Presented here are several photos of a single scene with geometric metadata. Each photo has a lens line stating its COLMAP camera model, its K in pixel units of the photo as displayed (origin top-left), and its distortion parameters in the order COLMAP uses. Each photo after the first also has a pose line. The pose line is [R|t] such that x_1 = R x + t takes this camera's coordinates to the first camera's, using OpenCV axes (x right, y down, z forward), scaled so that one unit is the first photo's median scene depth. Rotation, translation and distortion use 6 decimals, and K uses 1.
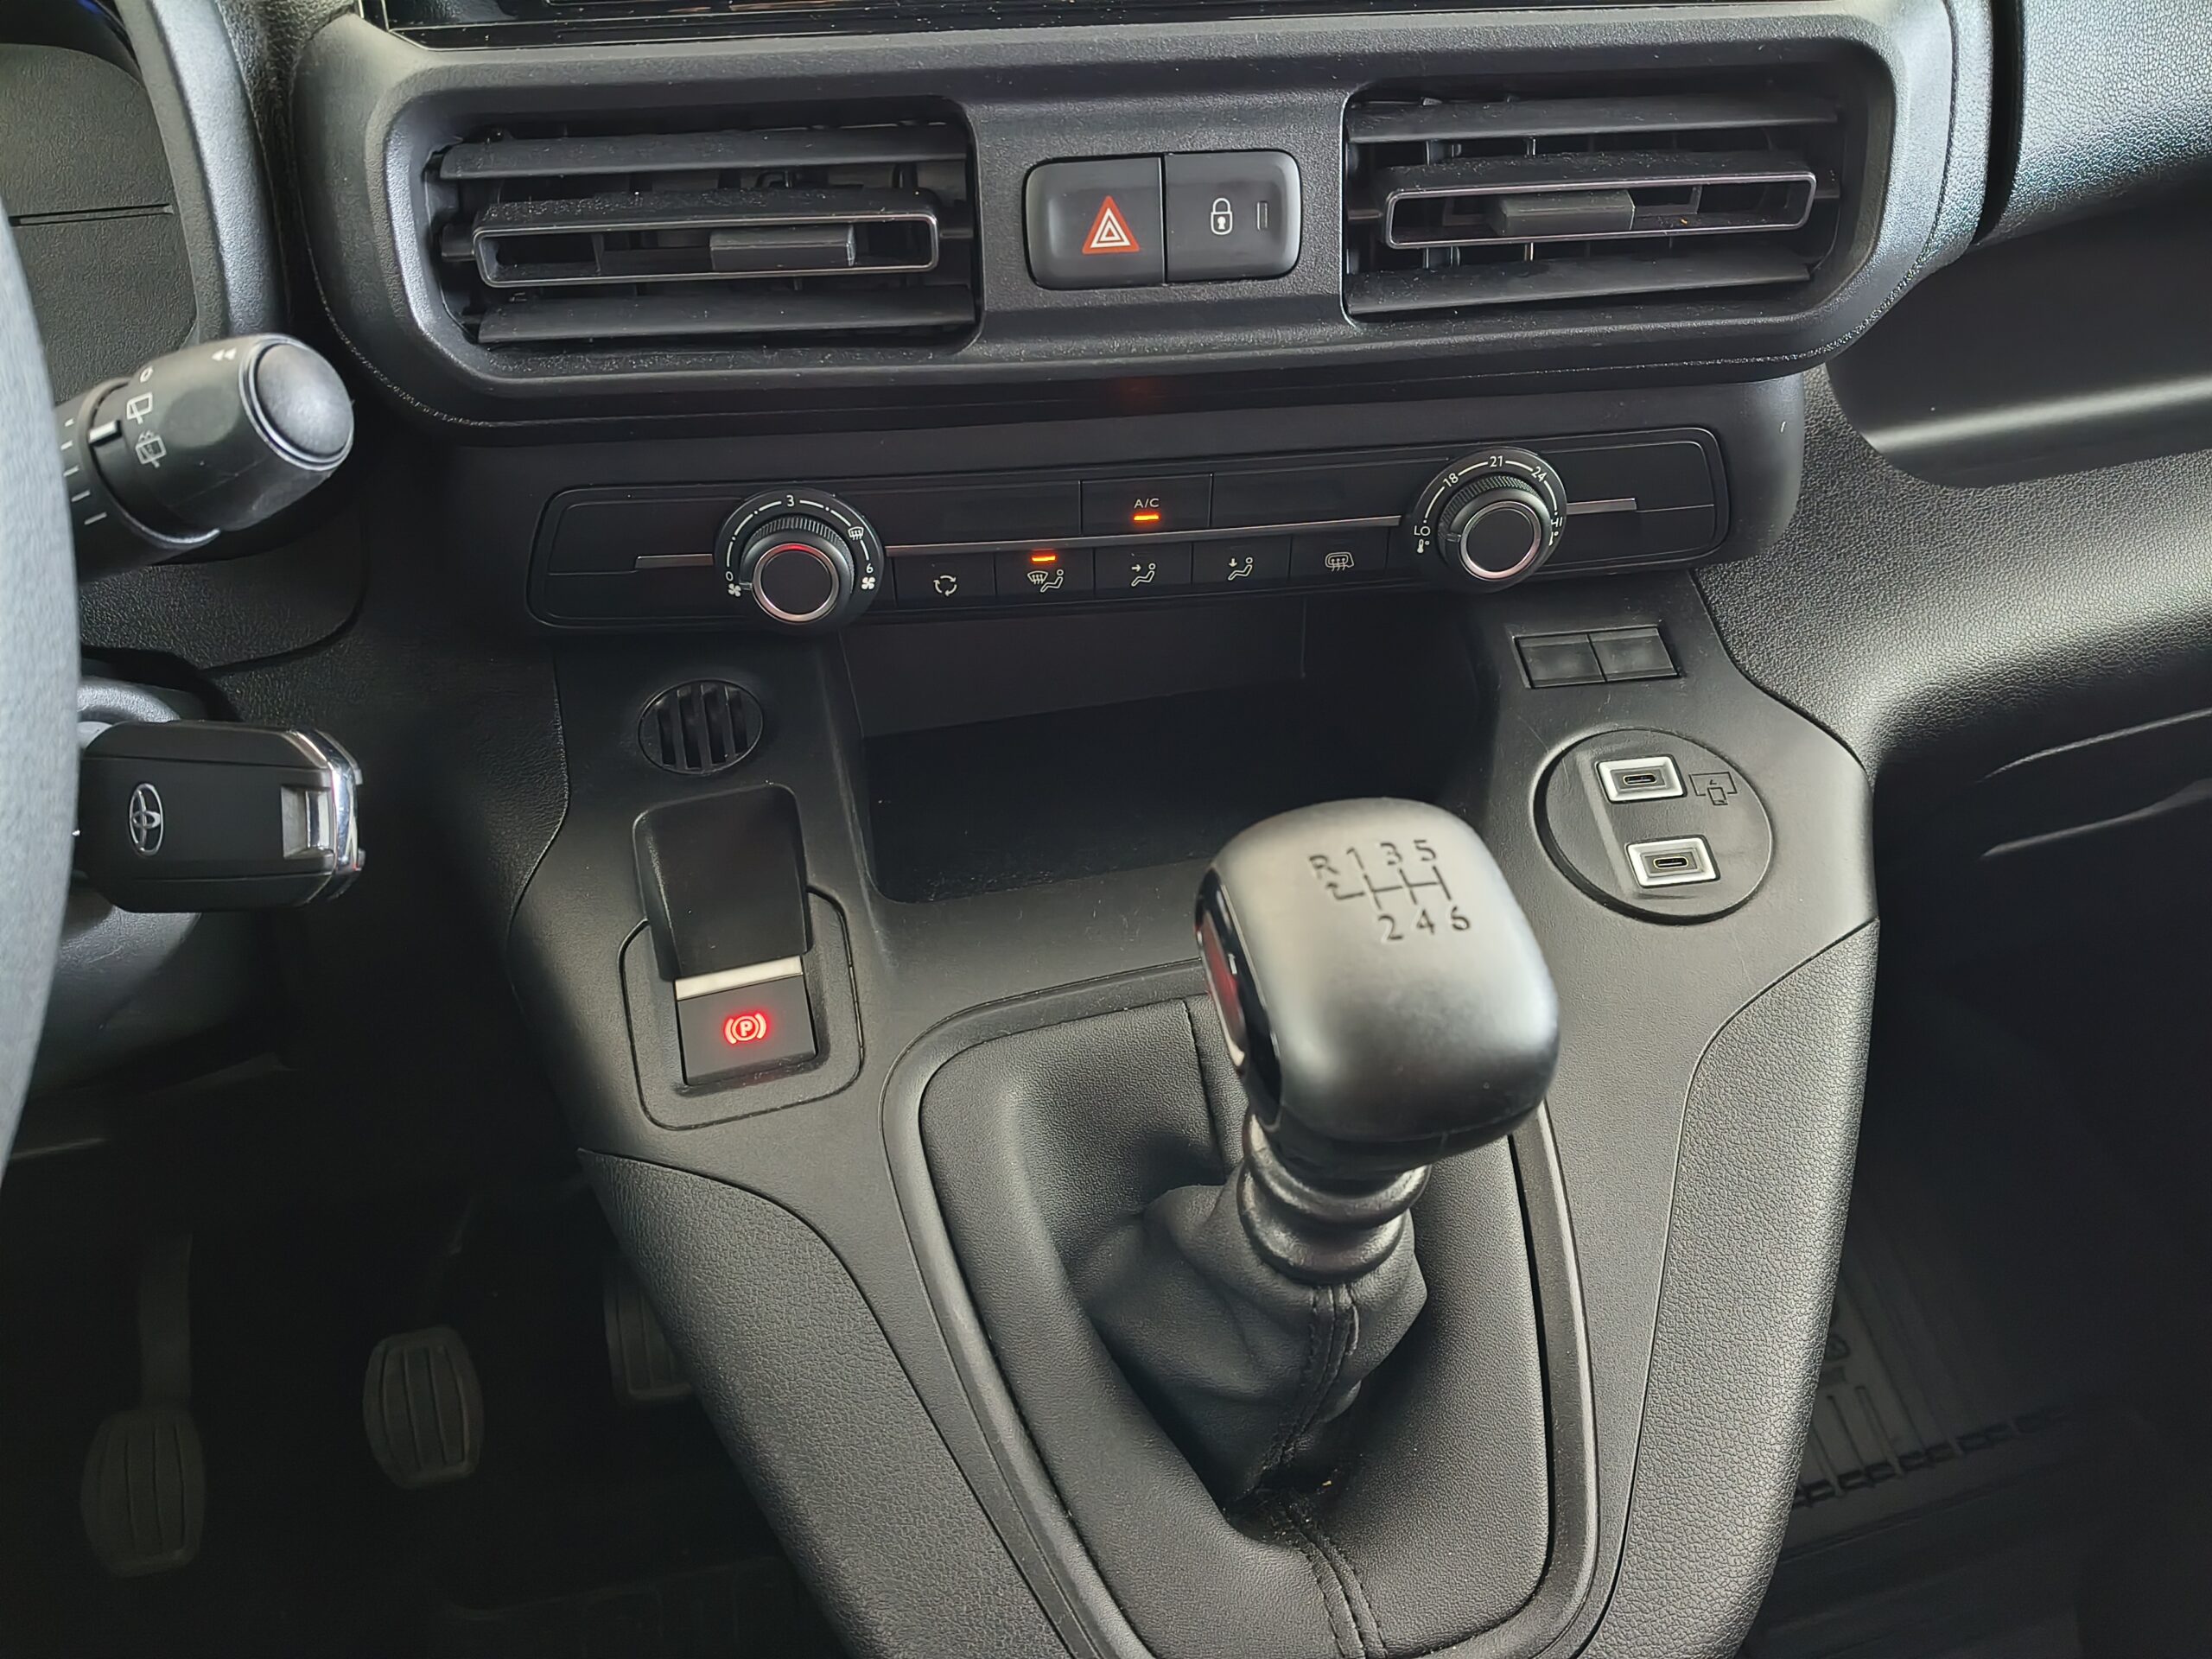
lens RADIAL K [[1658.9, 0, 1103.6], [0, 1658.9, 815.7], [0, 0, 1]] dist [0.066904, -0.177072]
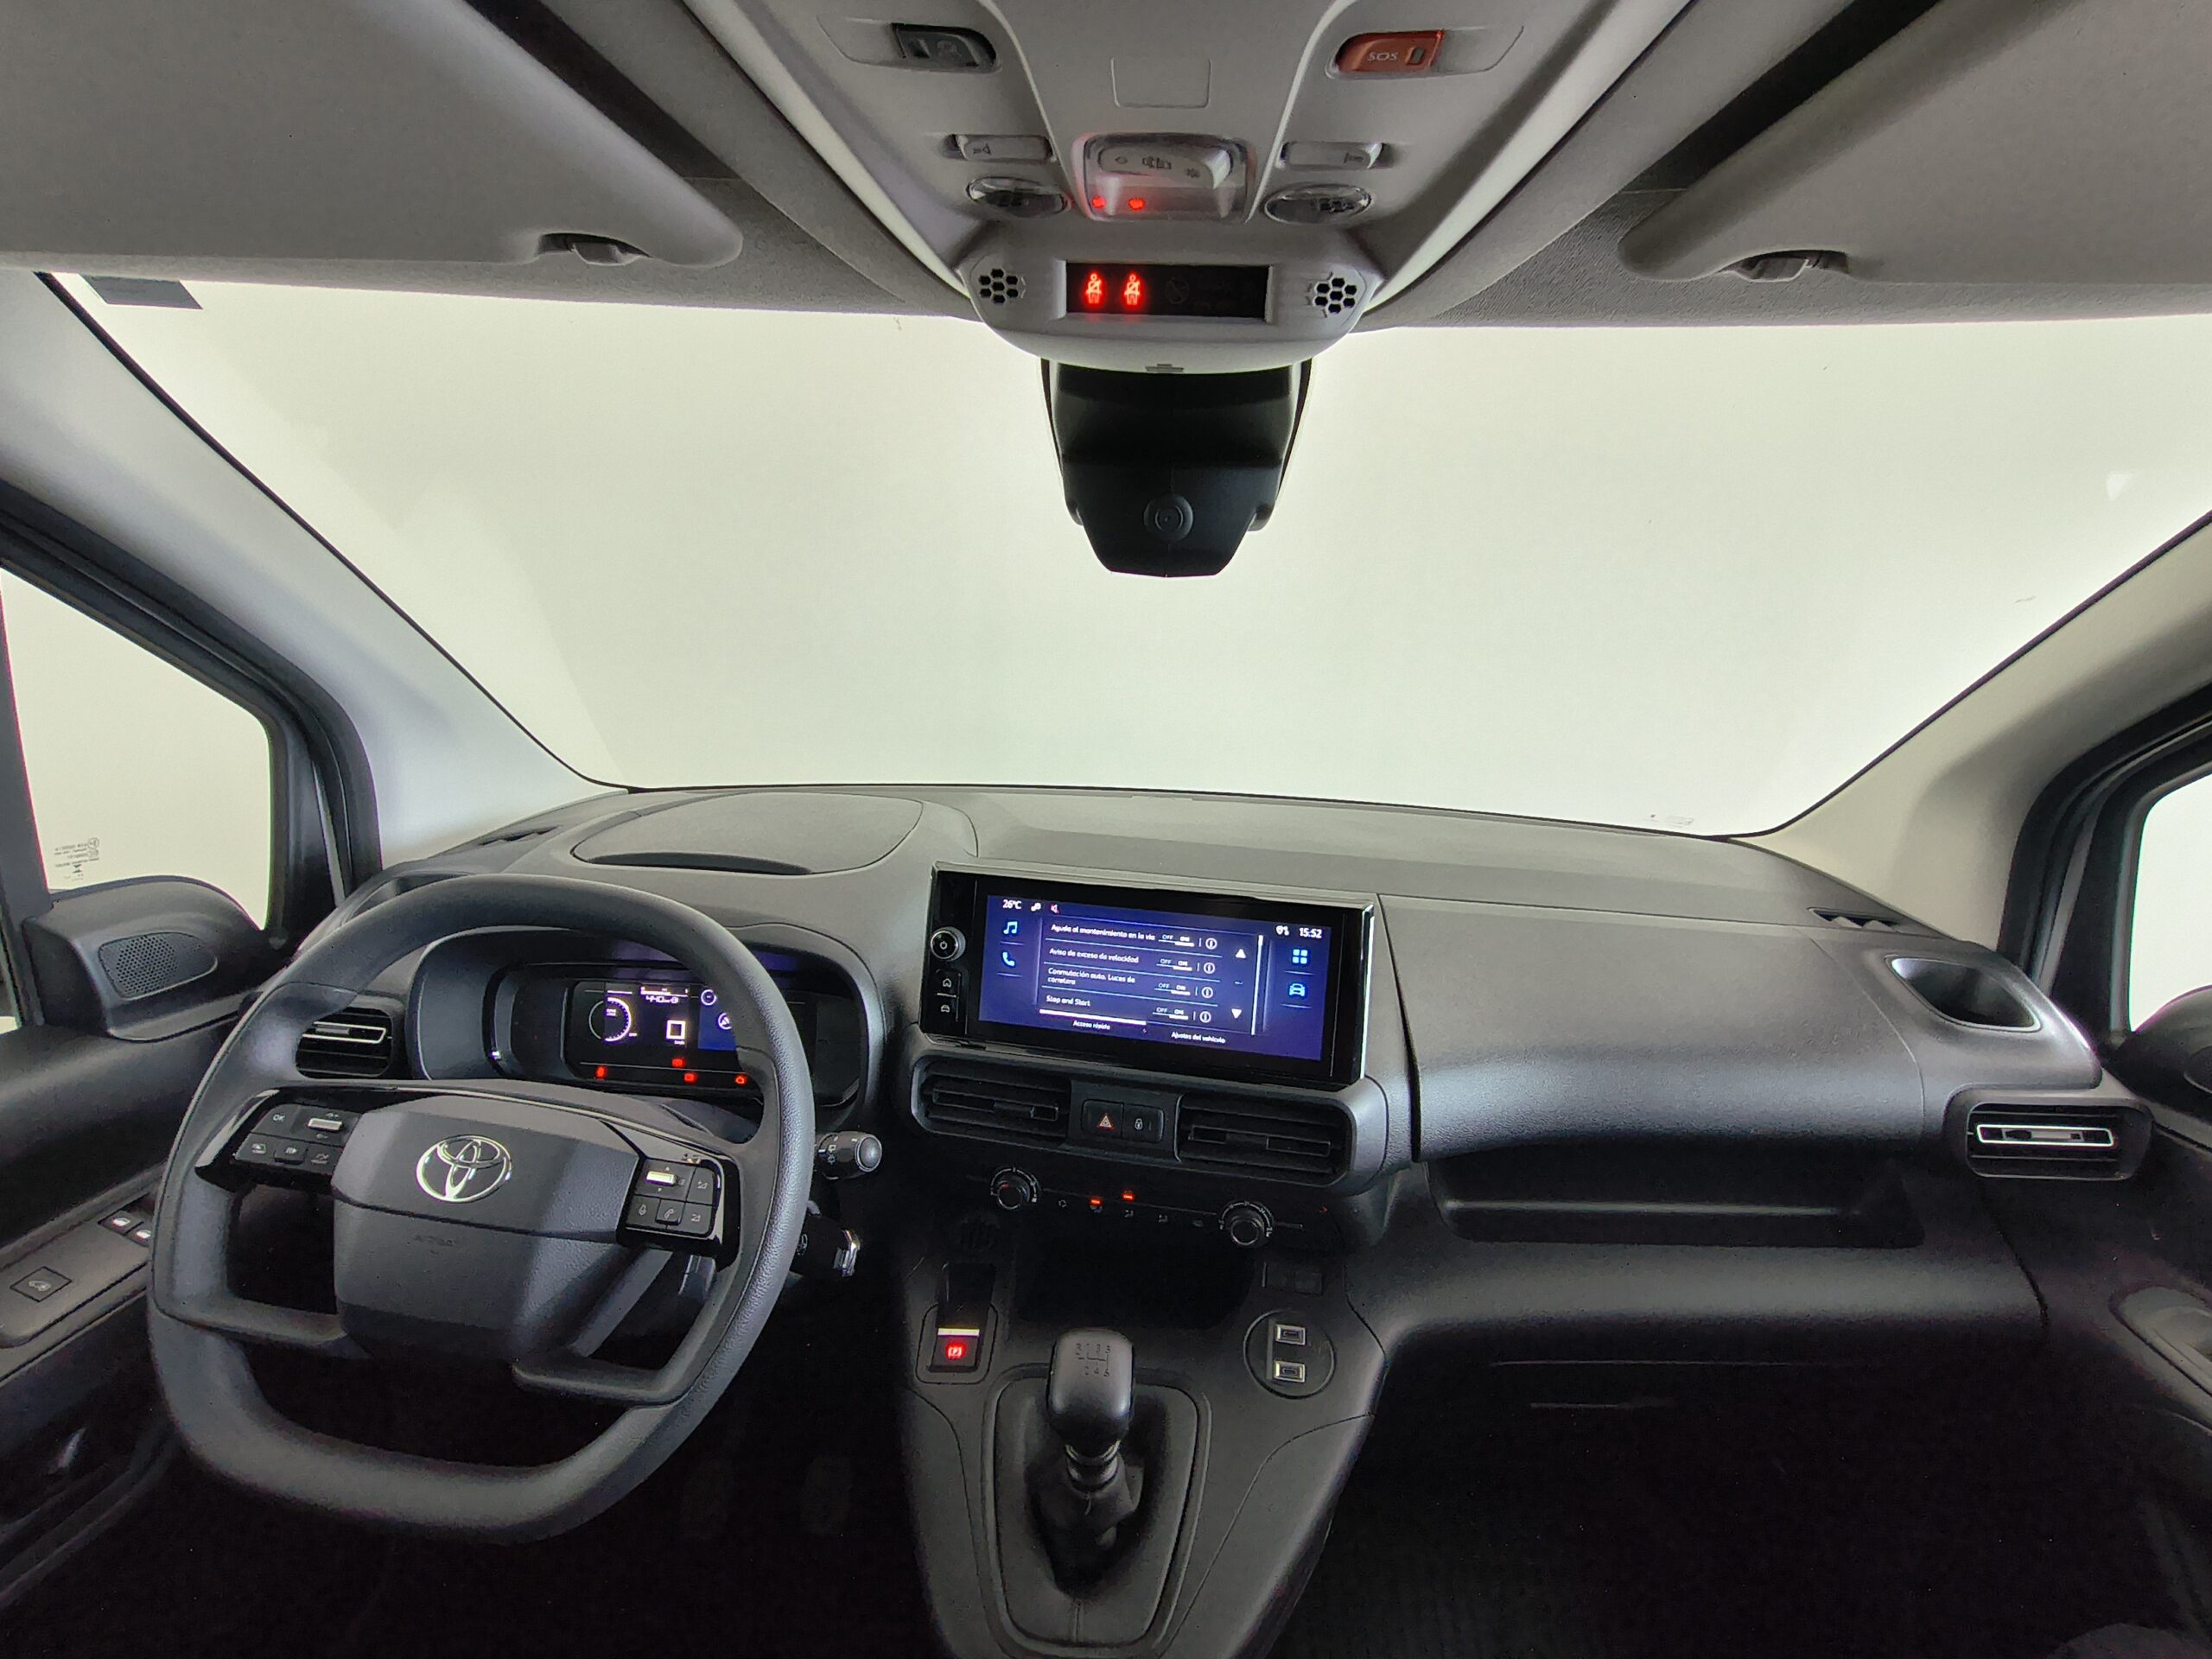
lens RADIAL K [[984.1, 0, 1104.3], [0, 984.1, 844.5], [0, 0, 1]] dist [0.000028, -0.000639]
pose [[0.954588, 0.114562, -0.275023, 0.468948], [-0.204901, 0.922581, -0.326895, -0.210499], [0.216281, 0.368402, 0.904158, -0.970586]]
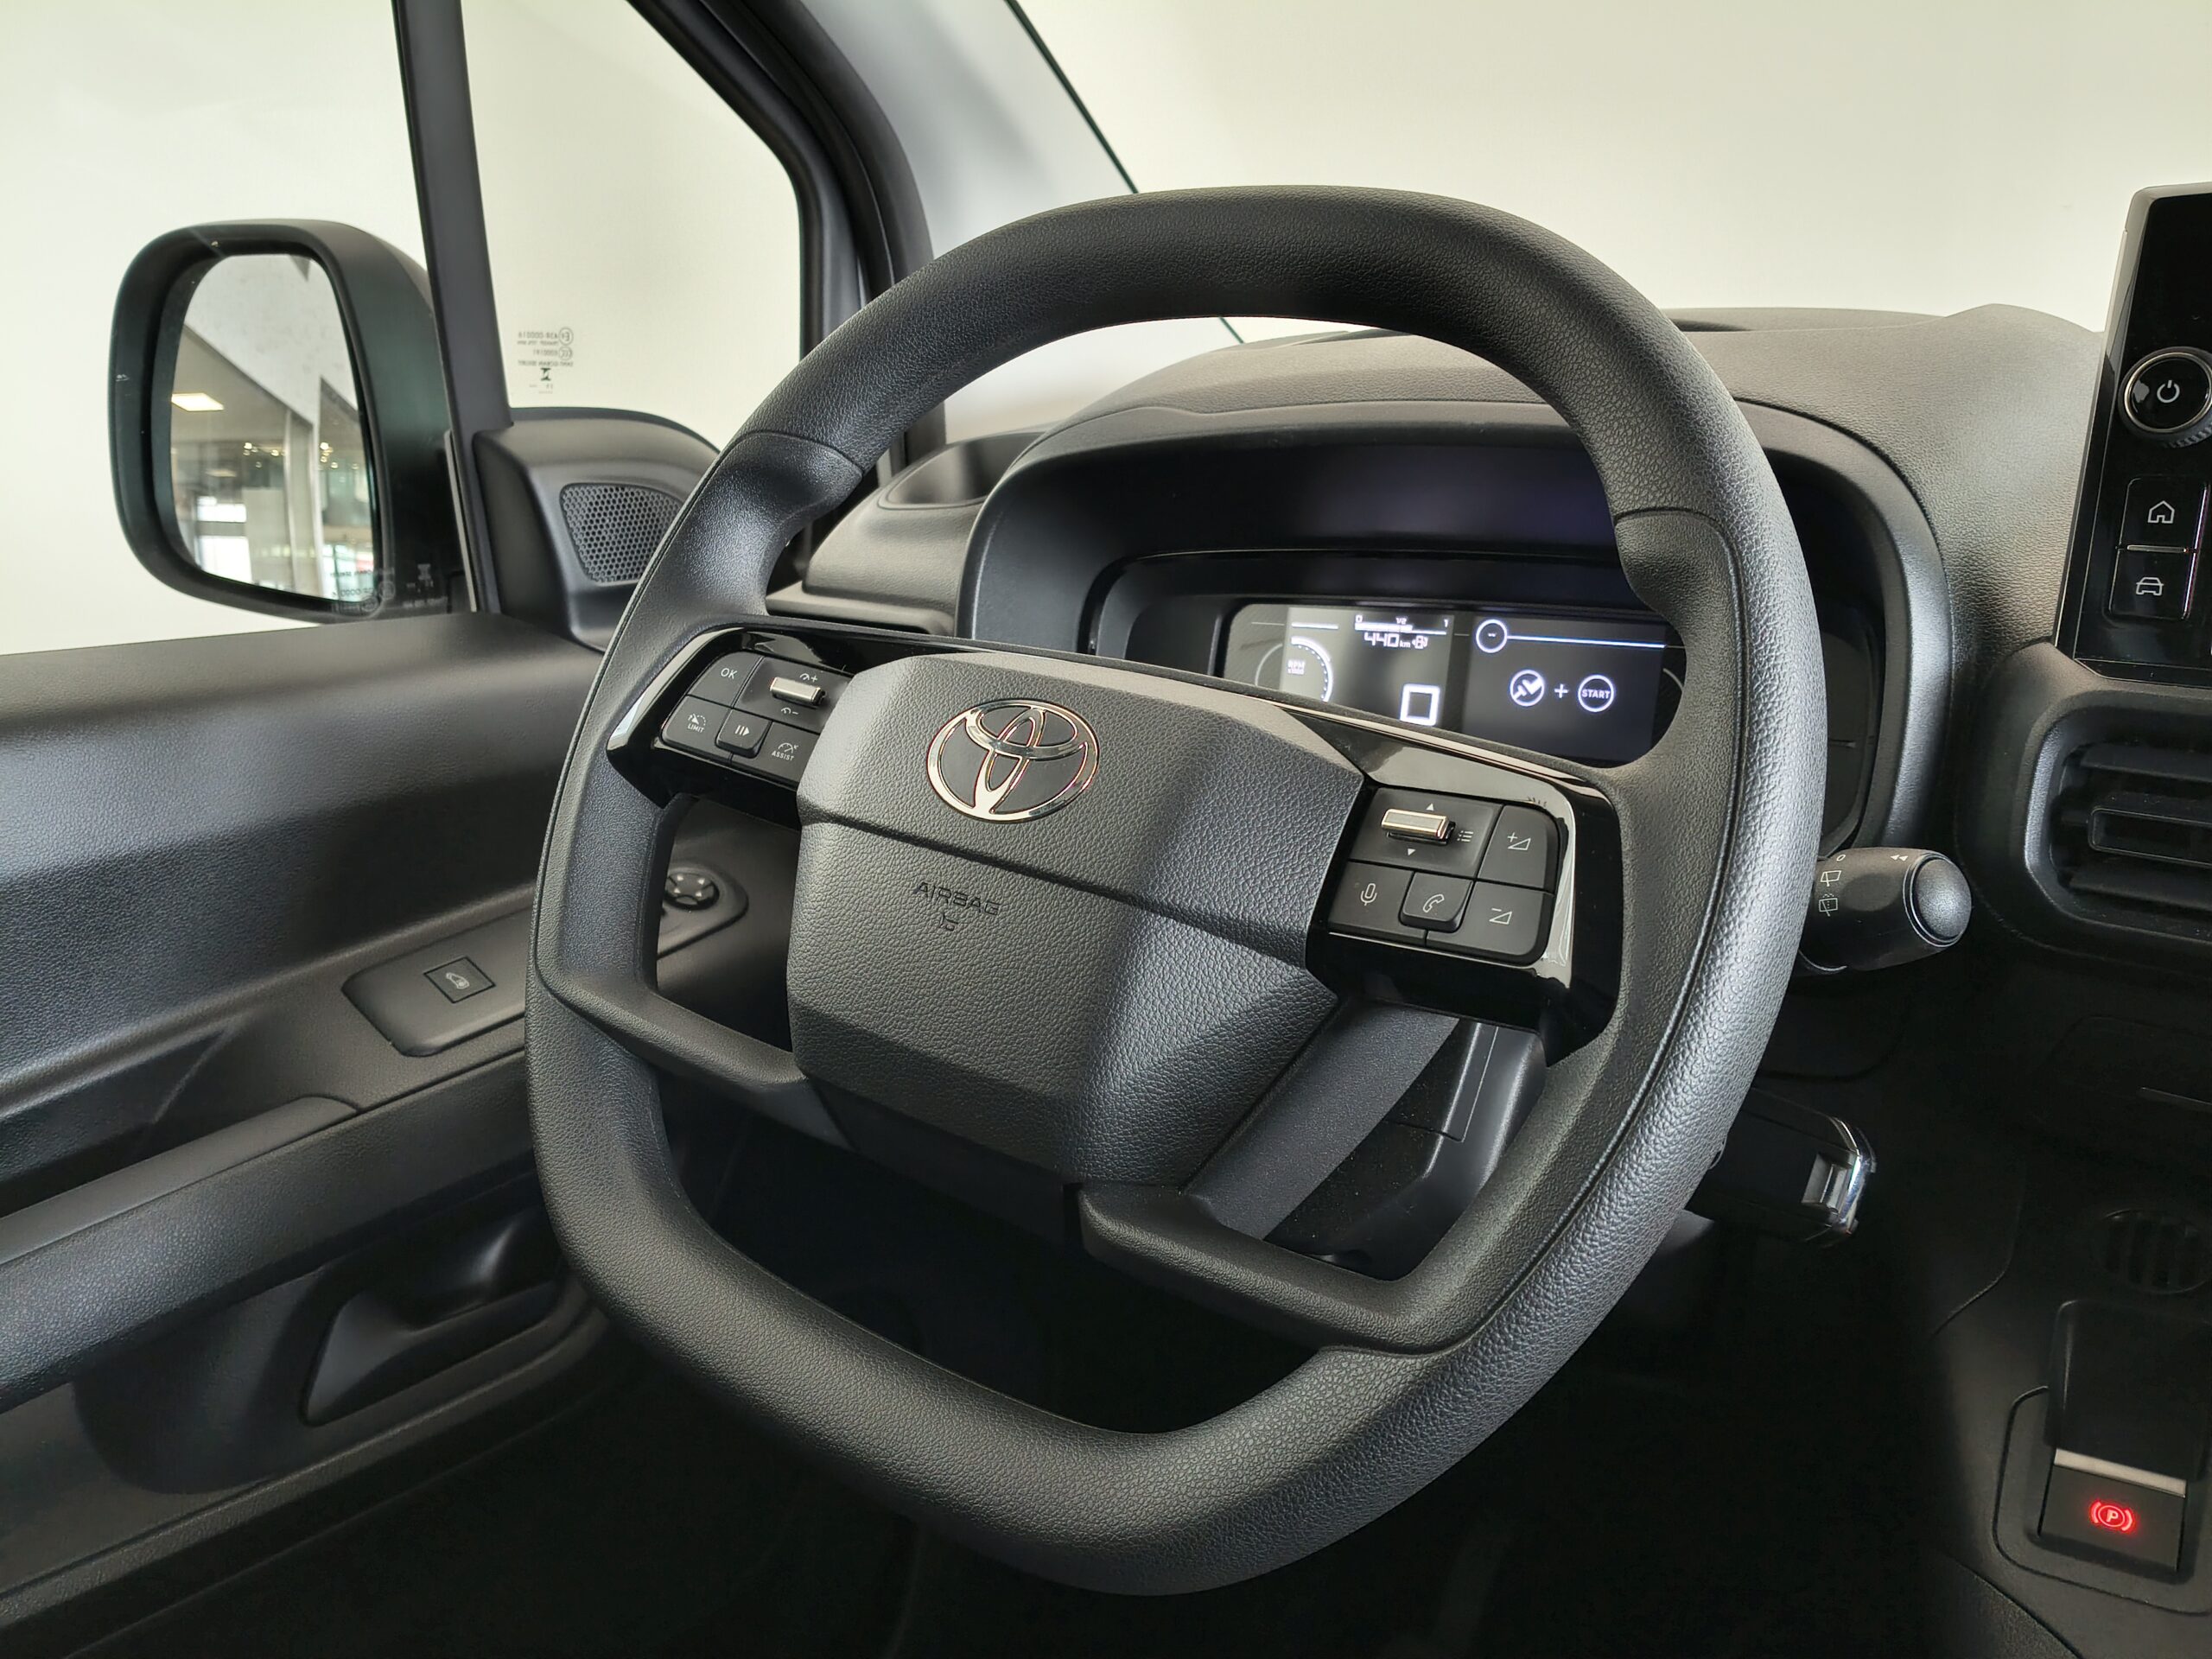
lens RADIAL K [[1667.0, 0, 1106.0], [0, 1667.0, 829.5], [0, 0, 1]] dist [0.041779, -0.105113]
pose [[0.653015, 0.189230, -0.733324, 0.073021], [-0.390647, 0.913690, -0.112093, 0.106201], [0.648819, 0.359669, 0.670576, -0.347250]]
